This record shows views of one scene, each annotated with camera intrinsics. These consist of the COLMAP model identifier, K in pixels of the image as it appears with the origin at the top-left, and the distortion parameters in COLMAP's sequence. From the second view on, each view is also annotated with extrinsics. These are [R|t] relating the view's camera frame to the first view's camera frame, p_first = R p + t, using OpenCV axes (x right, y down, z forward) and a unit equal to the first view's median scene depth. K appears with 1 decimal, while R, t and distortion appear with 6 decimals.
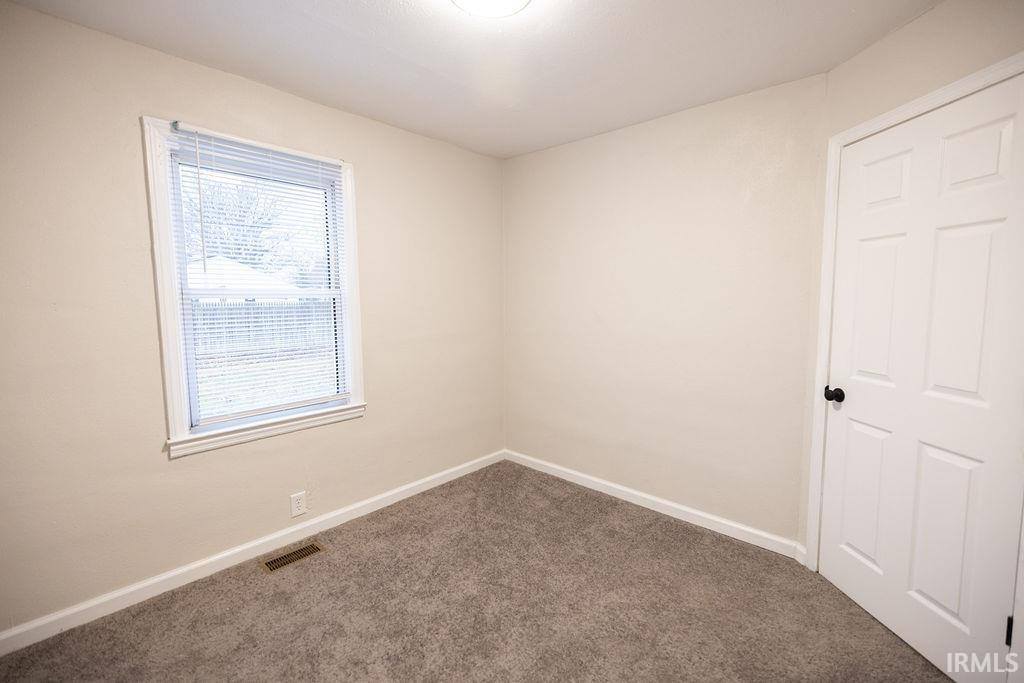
lens RADIAL K [[429.2, 0, 512.0], [0, 429.2, 341.5], [0, 0, 1]] dist [-0.000533, -0.000004]
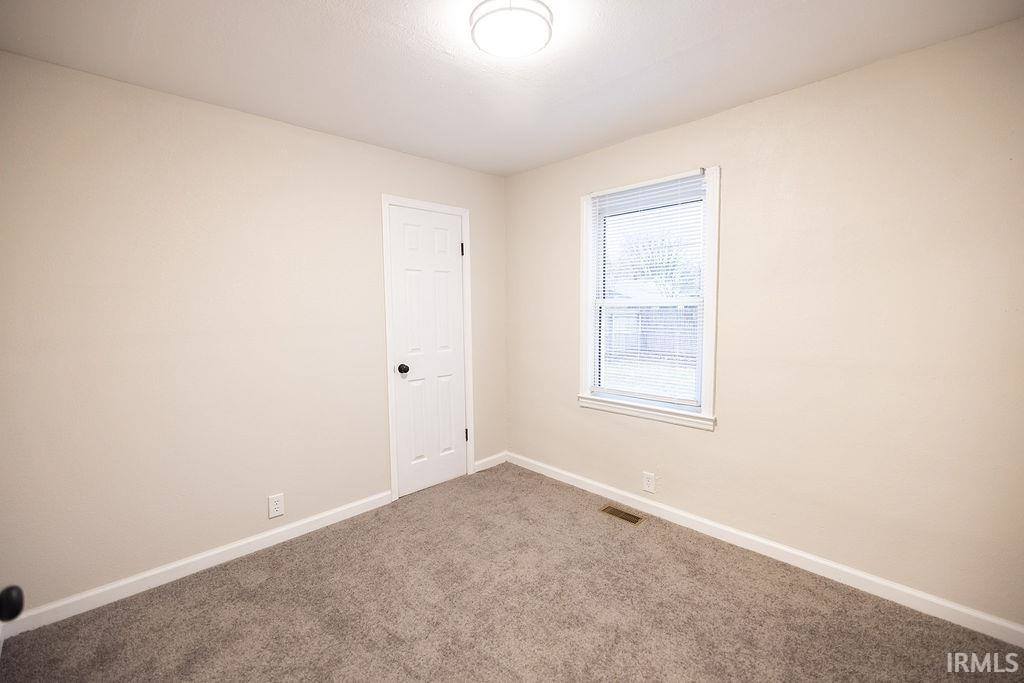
lens RADIAL K [[450.9, 0, 512.0], [0, 450.9, 341.5], [0, 0, 1]] dist [-0.001296, -0.000238]
pose [[-0.069896, 0.087813, -0.993682, 0.735621], [-0.078524, 0.992543, 0.093235, -0.086771], [0.994459, 0.084544, -0.062479, 0.703318]]
